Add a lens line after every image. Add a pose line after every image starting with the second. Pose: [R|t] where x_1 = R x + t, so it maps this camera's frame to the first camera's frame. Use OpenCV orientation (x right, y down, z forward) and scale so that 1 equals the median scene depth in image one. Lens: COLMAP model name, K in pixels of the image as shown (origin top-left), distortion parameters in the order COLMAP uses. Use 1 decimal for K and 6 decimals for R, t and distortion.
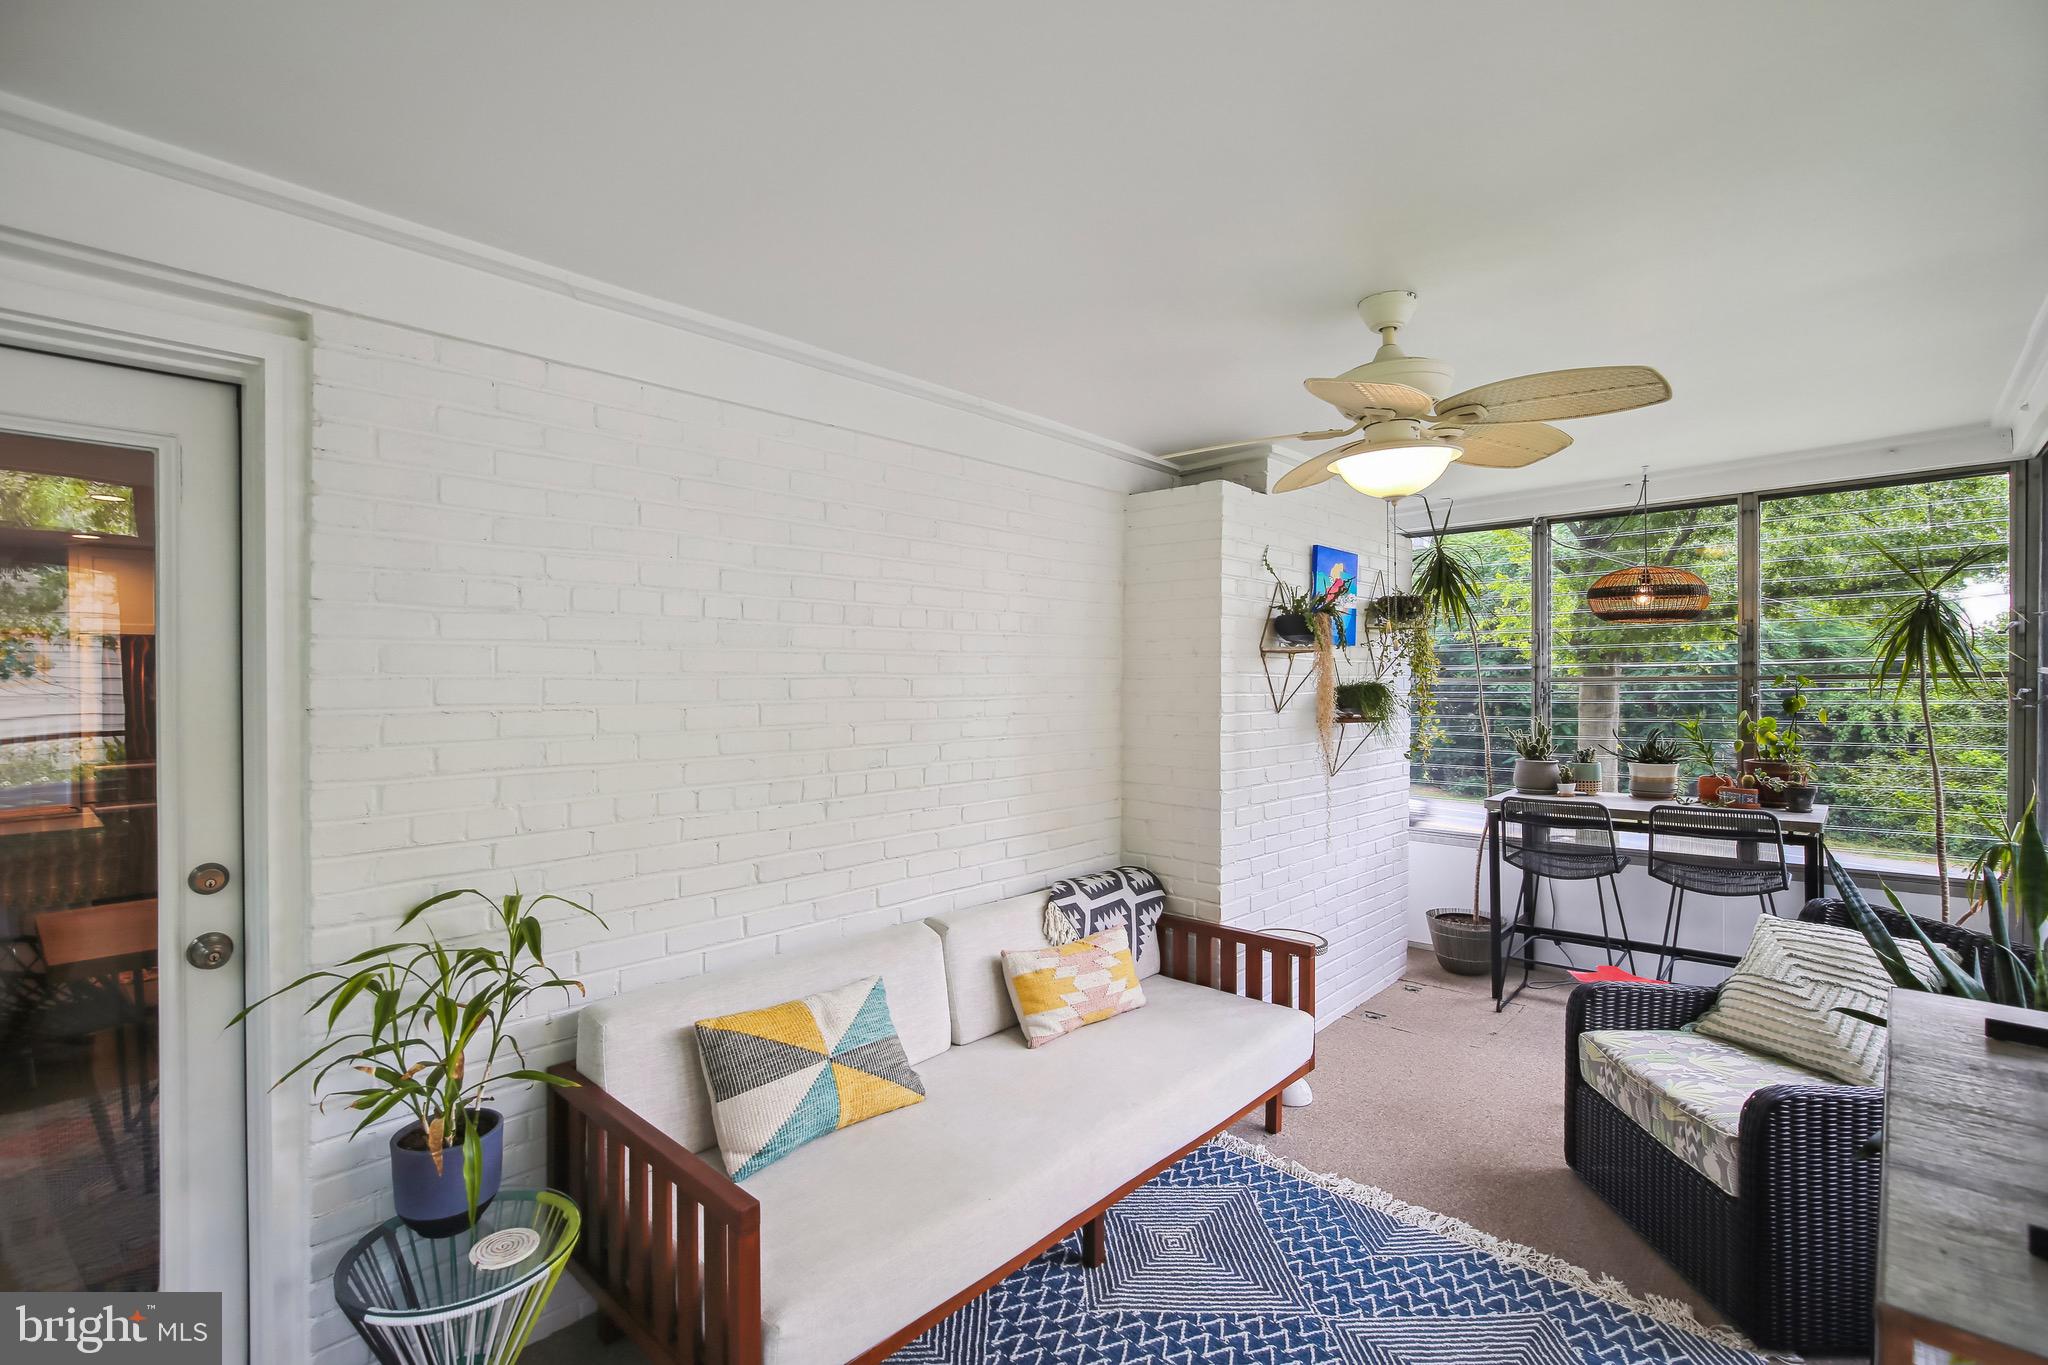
lens RADIAL K [[955.8, 0, 1019.5], [0, 955.8, 680.5], [0, 0, 1]] dist [-0.013396, 0.000157]
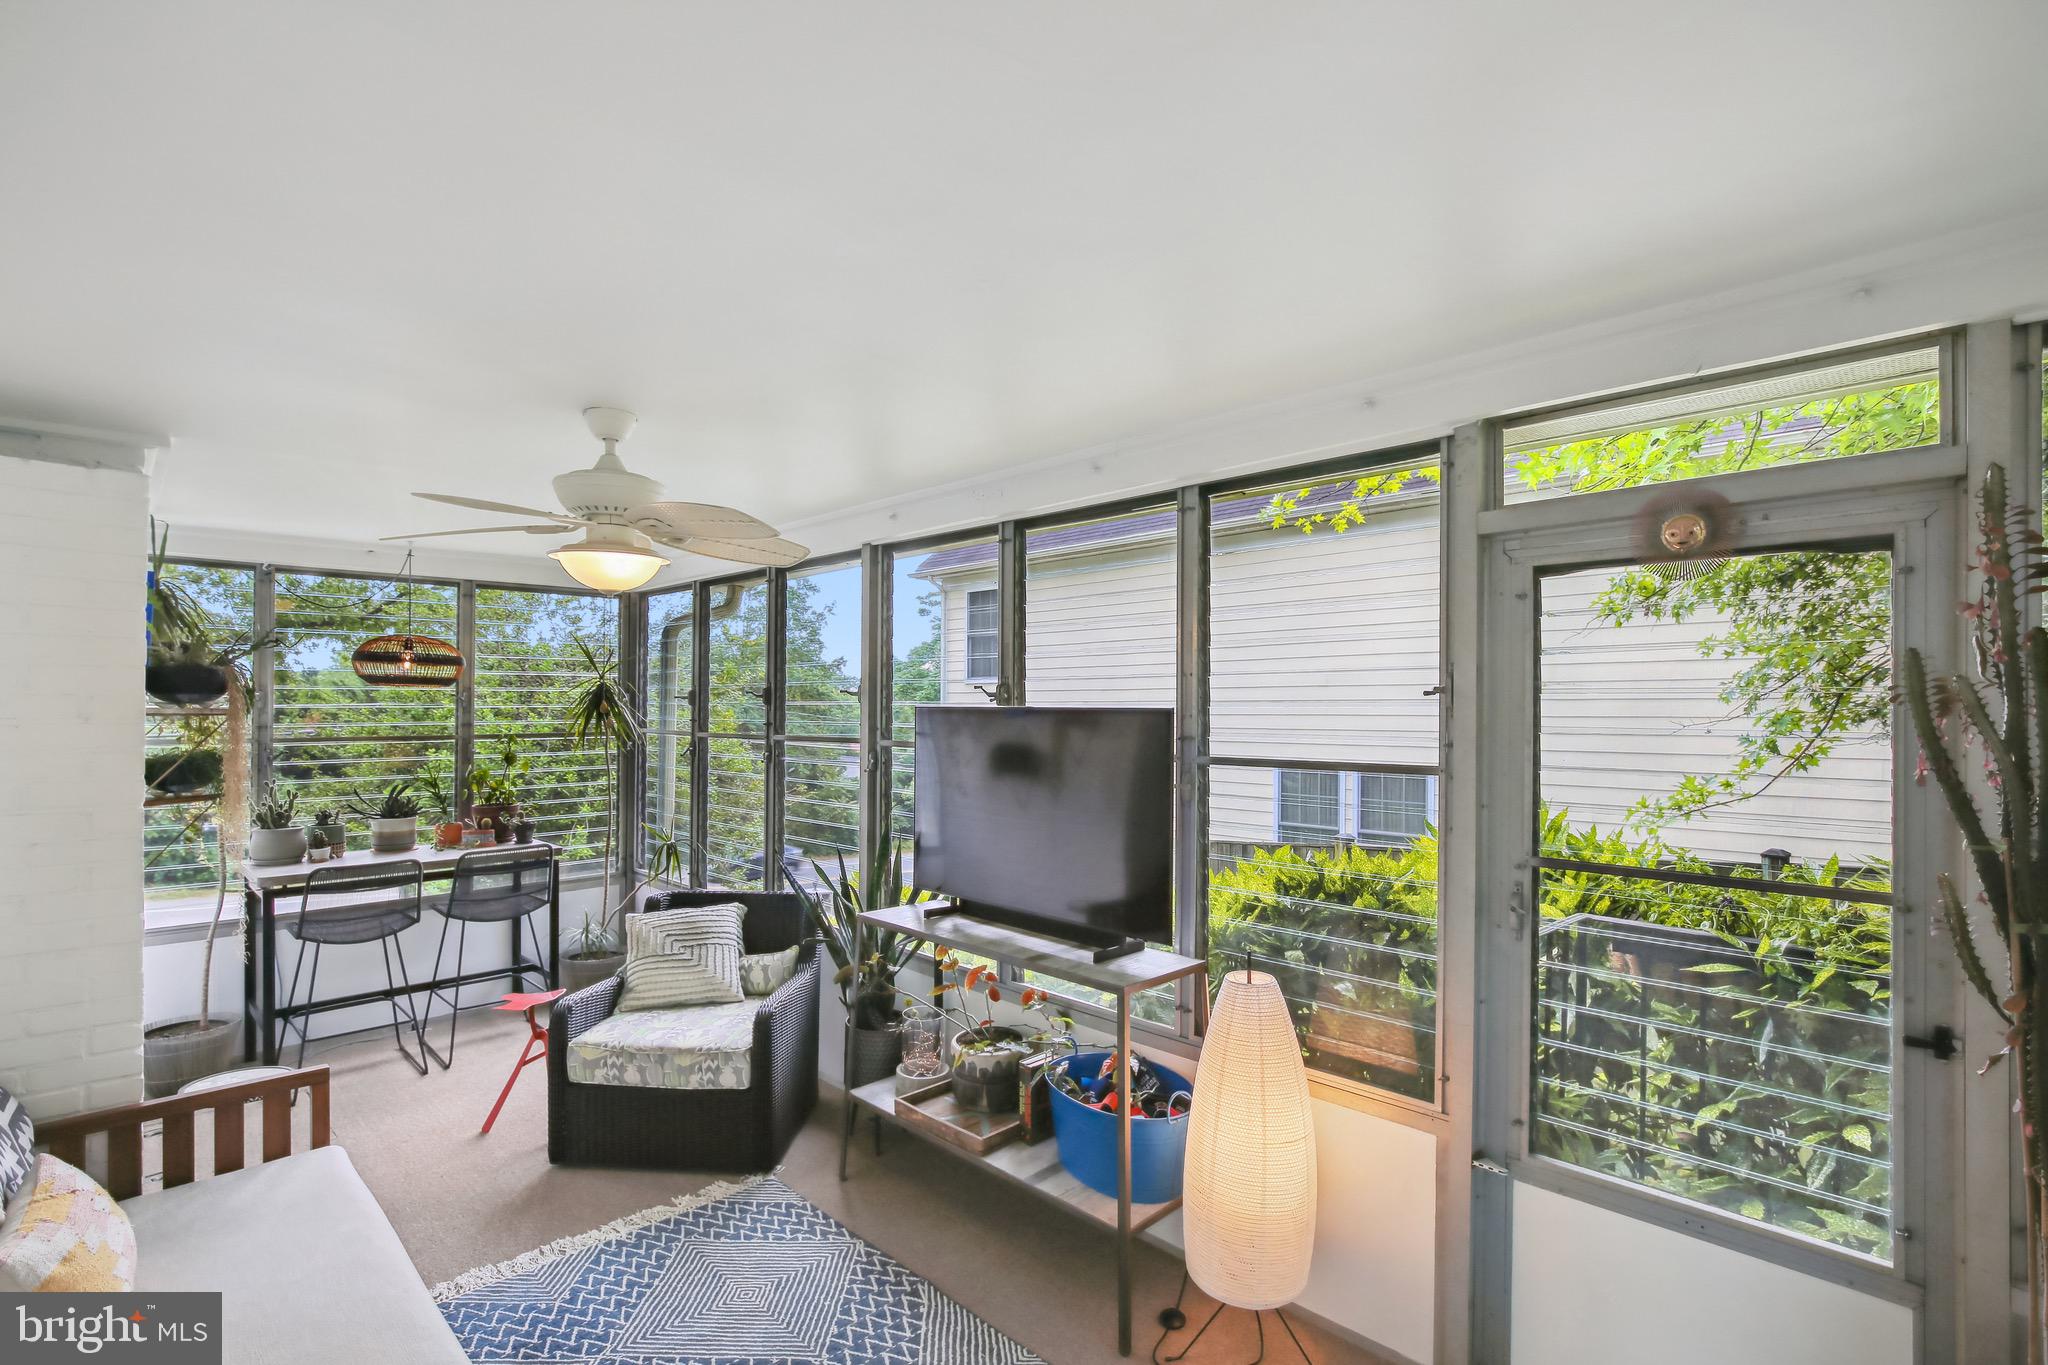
lens RADIAL K [[955.6, 0, 1023.8], [0, 955.6, 718.3], [0, 0, 1]] dist [-0.000423, 0.000092]
pose [[0.018756, 0.004695, 0.999813, -0.583217], [-0.004748, 0.999978, -0.004607, -0.034050], [-0.999813, -0.004660, 0.018778, 0.396207]]
